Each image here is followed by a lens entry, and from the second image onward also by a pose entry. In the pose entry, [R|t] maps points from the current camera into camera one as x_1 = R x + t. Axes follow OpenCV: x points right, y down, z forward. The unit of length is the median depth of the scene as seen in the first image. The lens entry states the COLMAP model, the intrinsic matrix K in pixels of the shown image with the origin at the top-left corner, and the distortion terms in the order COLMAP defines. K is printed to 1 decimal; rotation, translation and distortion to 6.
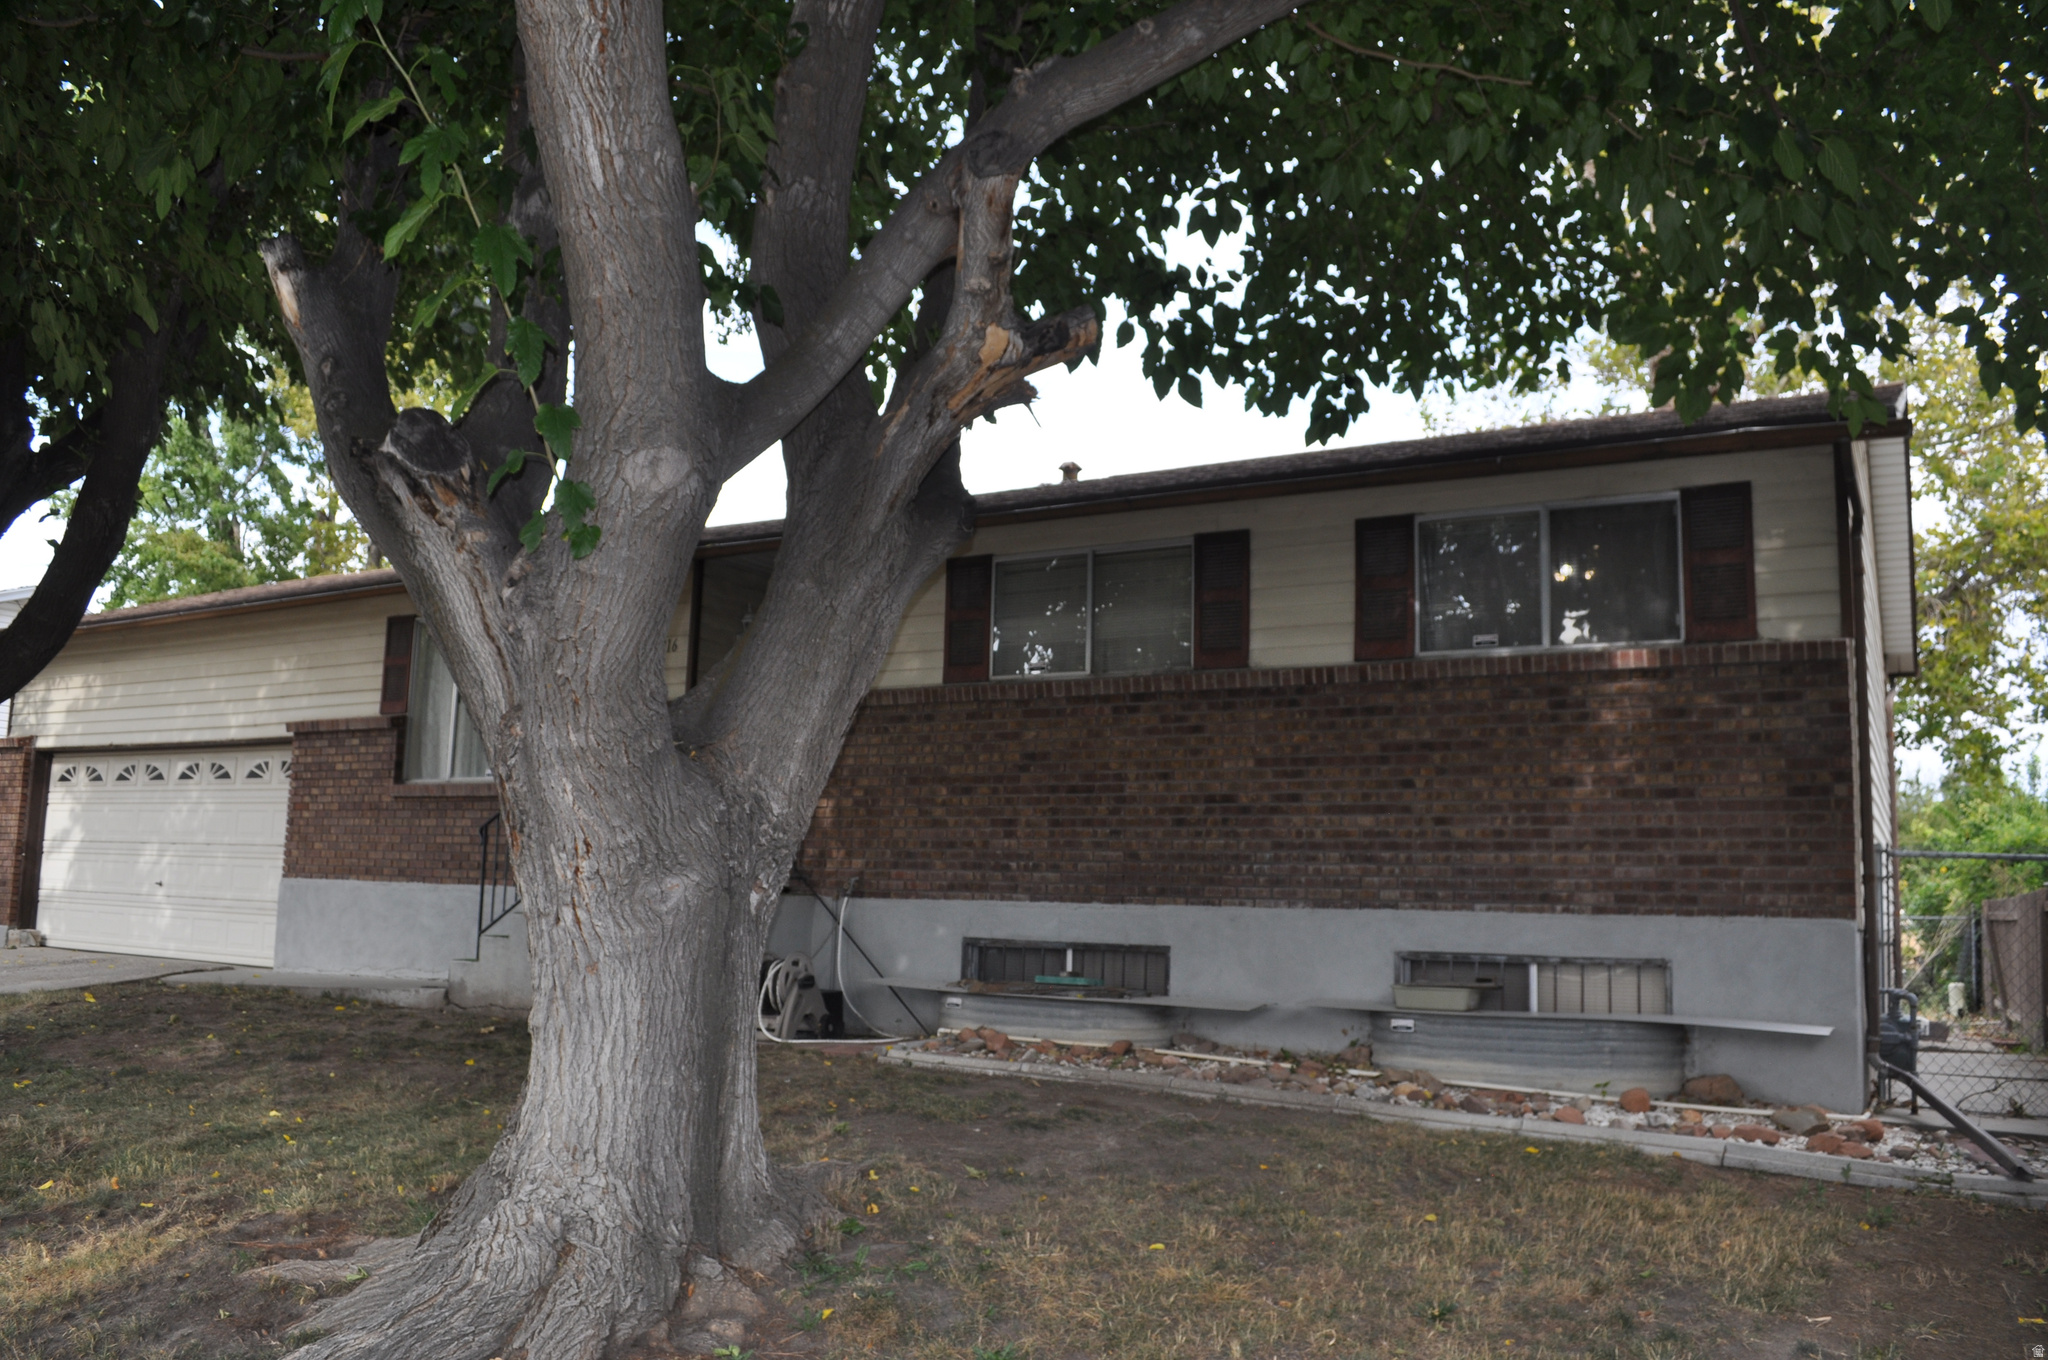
lens RADIAL K [[1606.3, 0, 1024.0], [0, 1606.3, 680.0], [0, 0, 1]] dist [-0.002403, 0.000369]
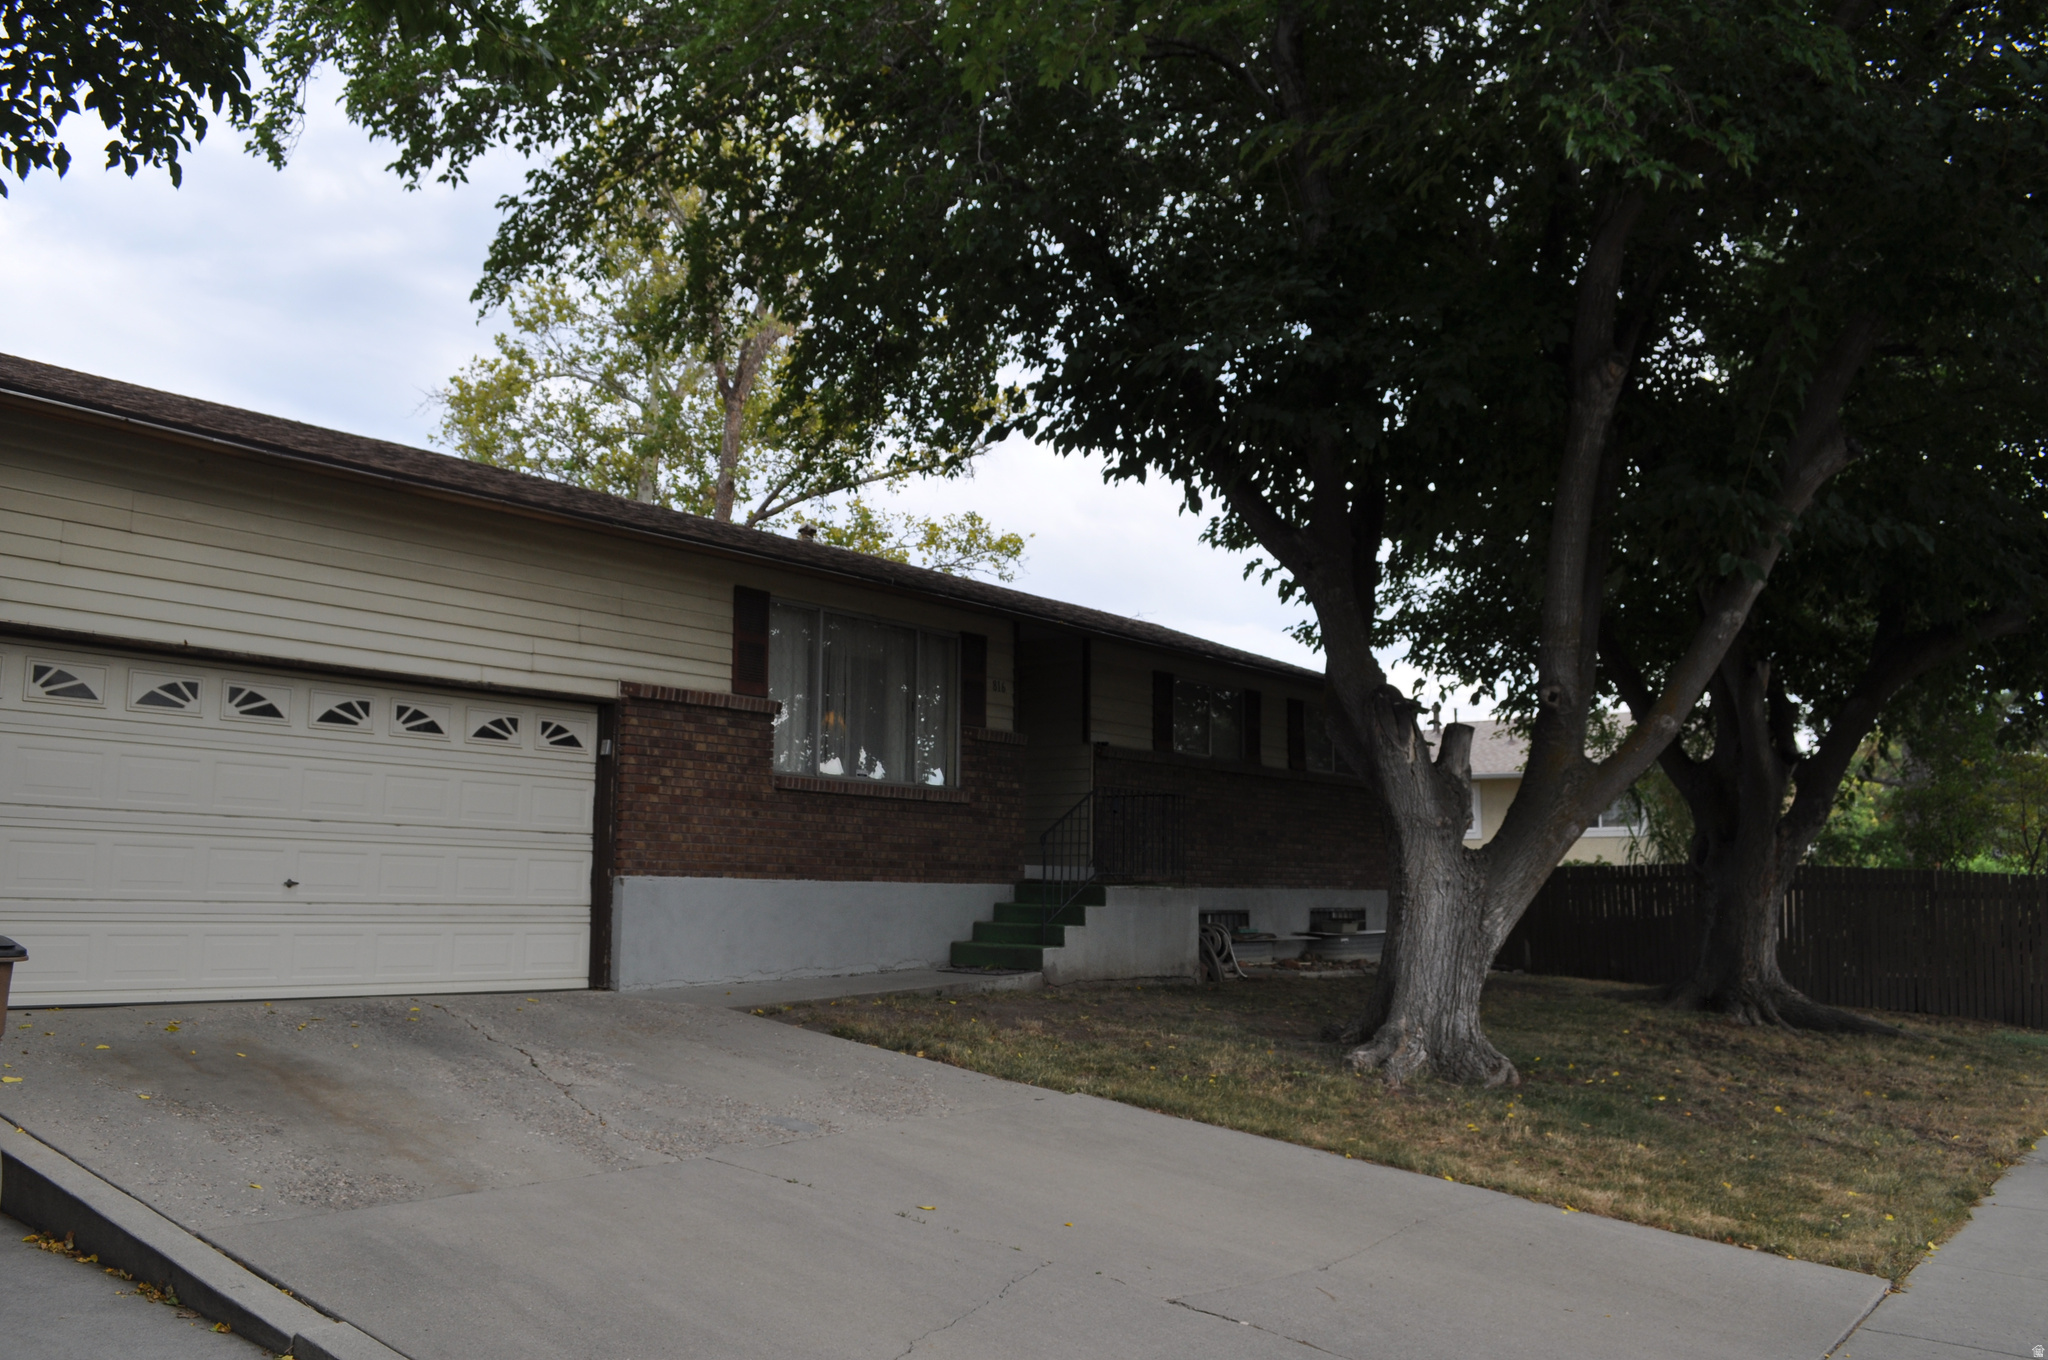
lens RADIAL K [[1606.3, 0, 1024.0], [0, 1606.3, 680.0], [0, 0, 1]] dist [-0.002403, 0.000369]
pose [[0.105524, 0.099379, 0.989439, -1.274490], [-0.147435, 0.985561, -0.083265, 0.065004], [-0.983426, -0.137091, 0.118652, 0.731842]]
